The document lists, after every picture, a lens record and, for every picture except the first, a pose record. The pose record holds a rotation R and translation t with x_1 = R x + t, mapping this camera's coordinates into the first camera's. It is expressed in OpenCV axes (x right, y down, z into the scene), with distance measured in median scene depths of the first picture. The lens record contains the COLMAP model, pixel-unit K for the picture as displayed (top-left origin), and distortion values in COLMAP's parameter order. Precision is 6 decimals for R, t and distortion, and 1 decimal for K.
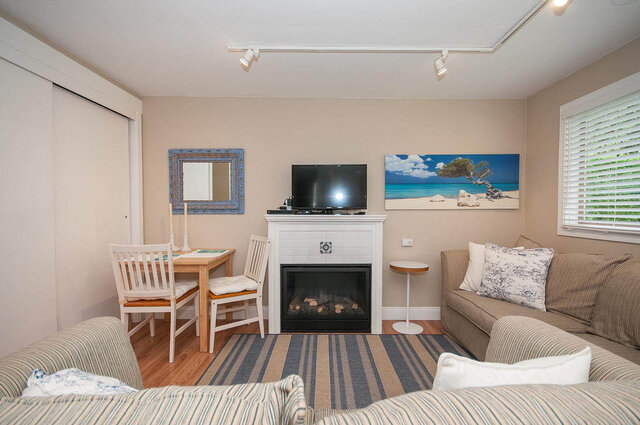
lens RADIAL K [[285.0, 0, 323.1], [0, 285.0, 217.4], [0, 0, 1]] dist [0.011436, -0.013158]
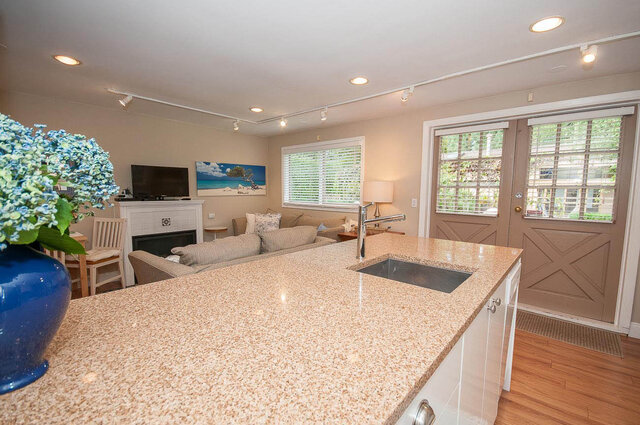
lens RADIAL K [[281.7, 0, 323.8], [0, 281.7, 217.6], [0, 0, 1]] dist [0.001633, -0.006821]
pose [[0.658366, -0.071886, 0.749257, -0.527324], [0.010048, 0.996180, 0.086747, -0.038700], [-0.752631, -0.049582, 0.656573, -0.590219]]
